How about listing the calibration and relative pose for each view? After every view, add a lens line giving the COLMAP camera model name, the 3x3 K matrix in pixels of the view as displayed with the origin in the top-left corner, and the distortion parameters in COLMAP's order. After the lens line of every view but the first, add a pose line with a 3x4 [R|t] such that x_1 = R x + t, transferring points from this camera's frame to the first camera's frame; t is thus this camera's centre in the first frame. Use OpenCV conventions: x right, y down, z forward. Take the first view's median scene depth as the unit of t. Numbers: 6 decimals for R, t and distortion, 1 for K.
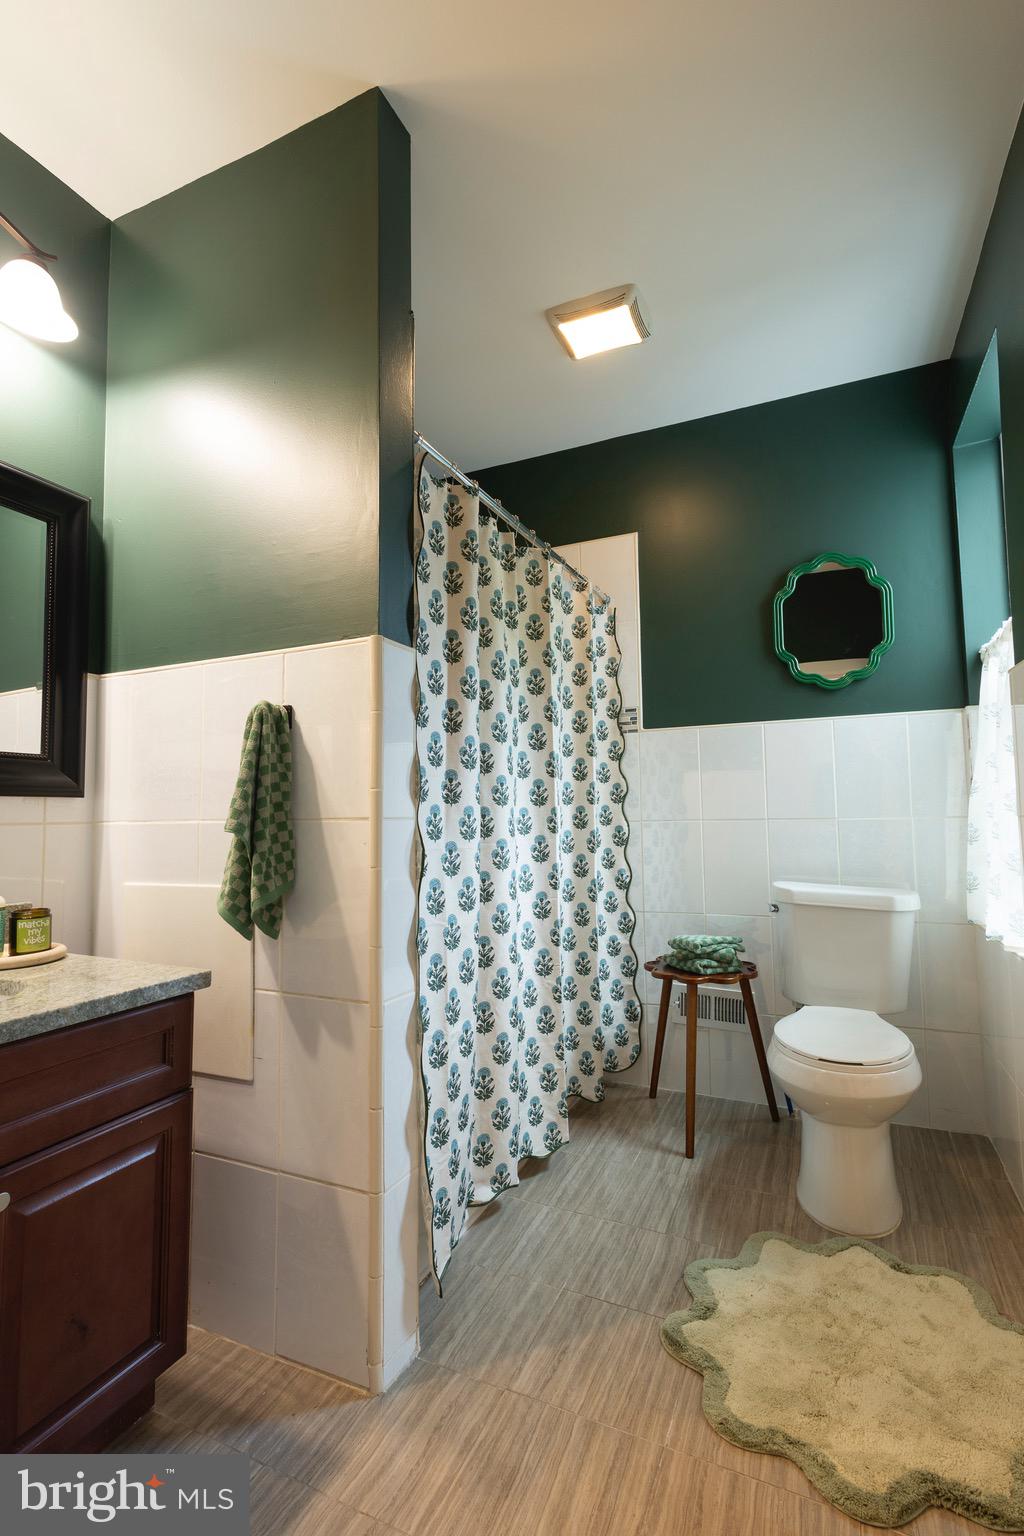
lens RADIAL K [[723.4, 0, 506.0], [0, 723.4, 772.0], [0, 0, 1]] dist [-0.011706, 0.006816]
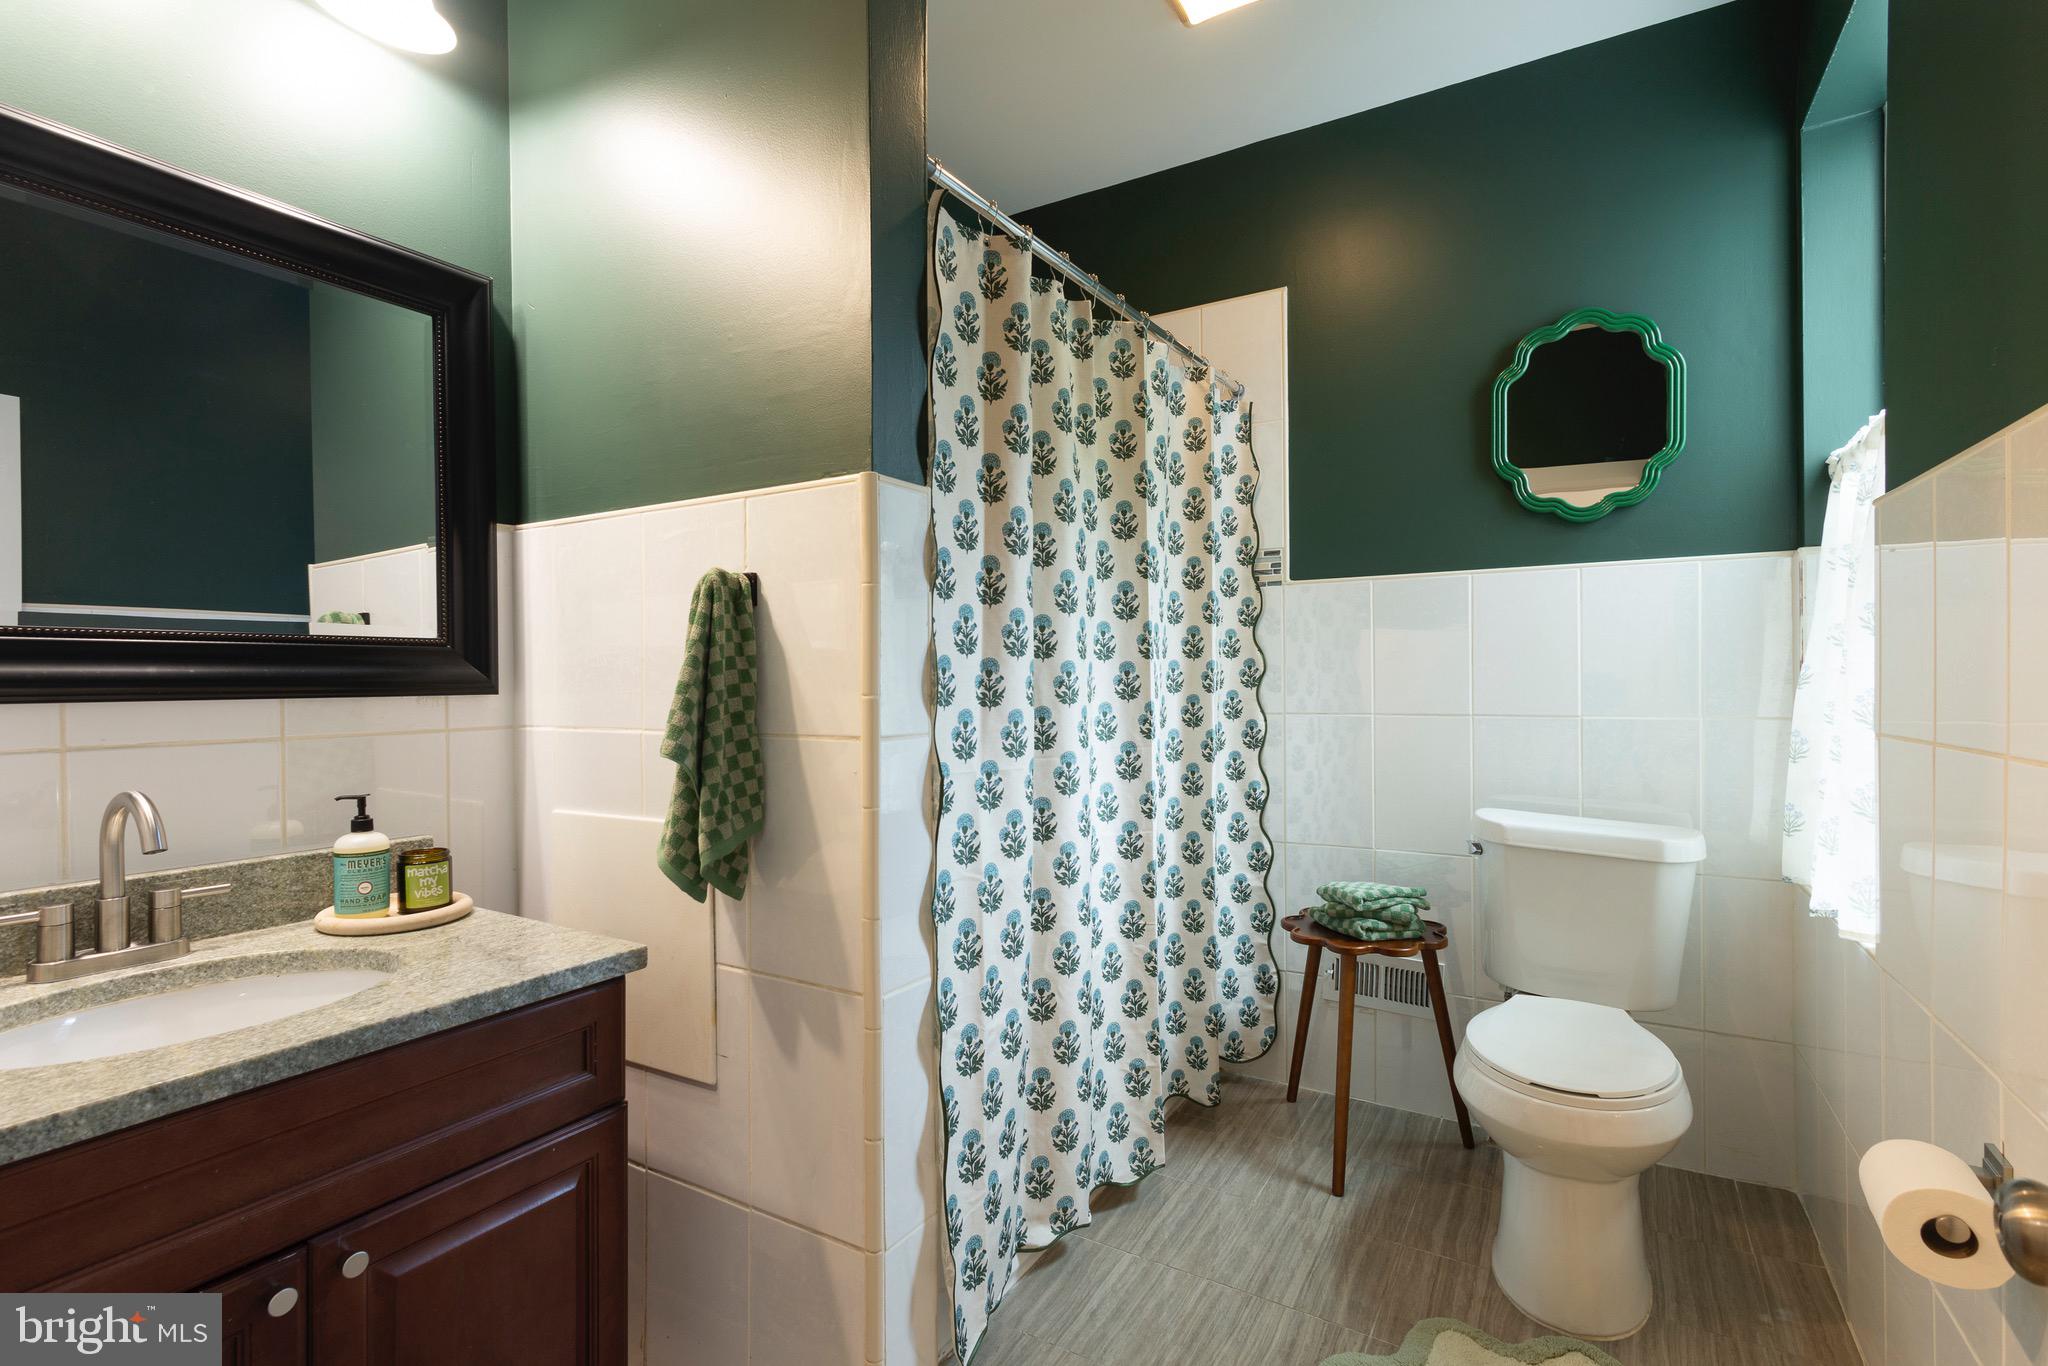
lens RADIAL K [[964.5, 0, 1019.7], [0, 964.5, 682.5], [0, 0, 1]] dist [-0.011706, 0.006816]
pose [[0.993453, 0.006516, -0.114053, 0.054556], [0.002326, 0.997011, 0.077221, -0.047489], [0.114216, -0.076980, 0.990469, 0.074929]]
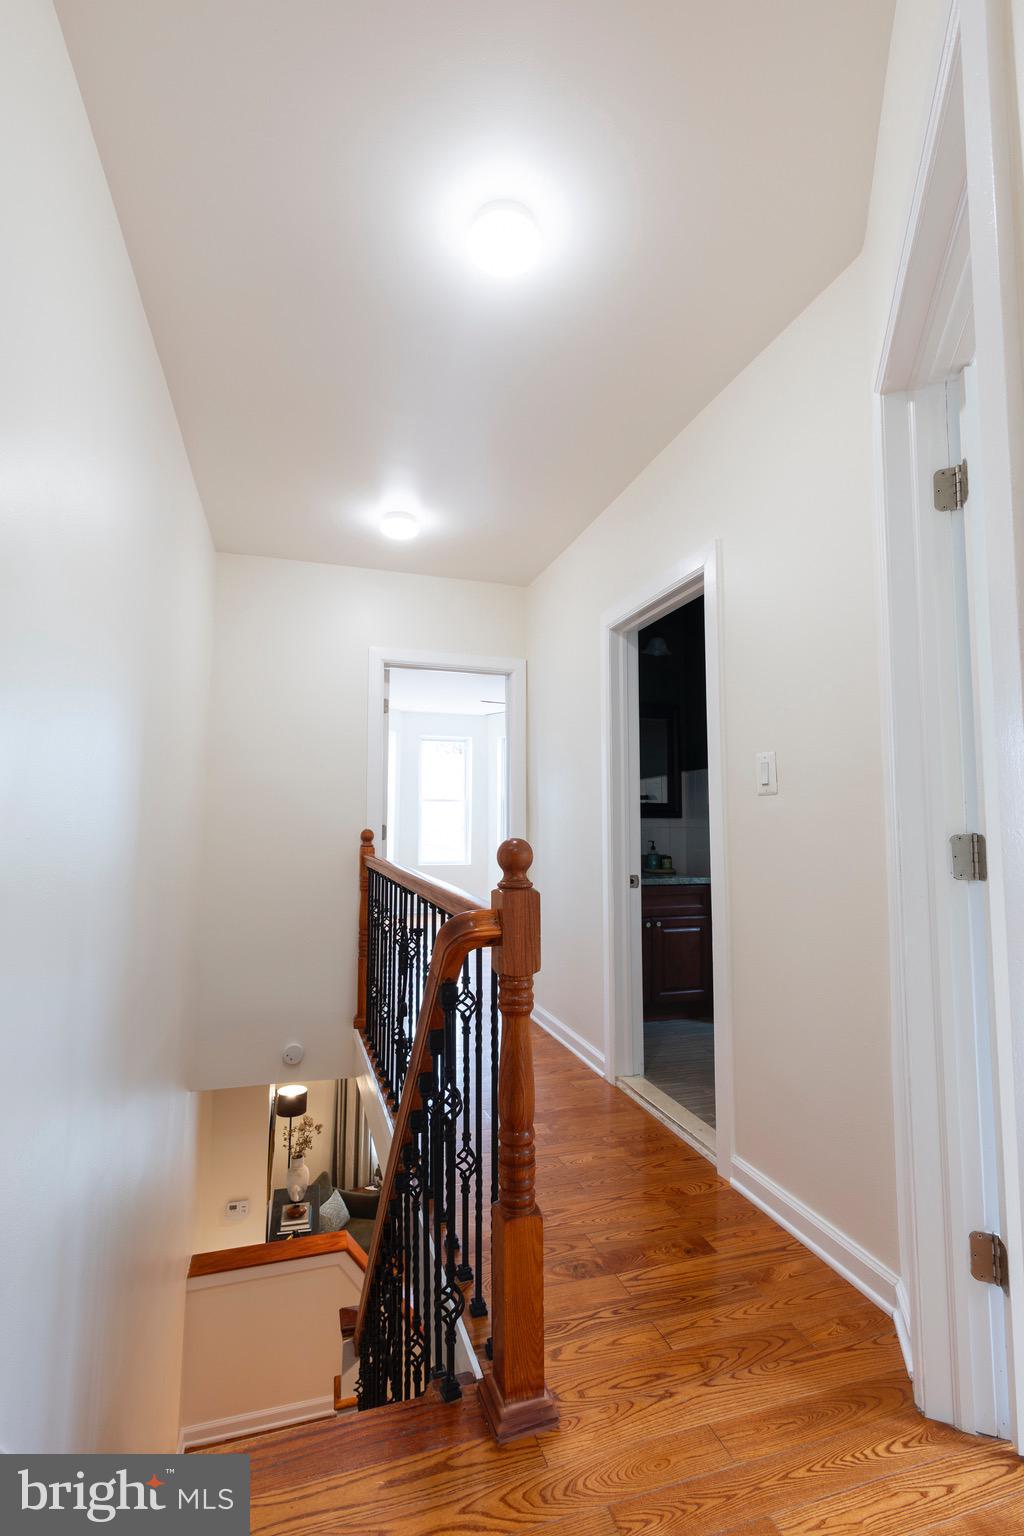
lens RADIAL K [[723.4, 0, 506.0], [0, 723.4, 772.0], [0, 0, 1]] dist [-0.011706, 0.006816]
pose [[0.662595, -0.044132, -0.747677, 0.938311], [0.043124, 0.998854, -0.020741, -0.101575], [0.747735, -0.018499, 0.663739, -1.201657]]
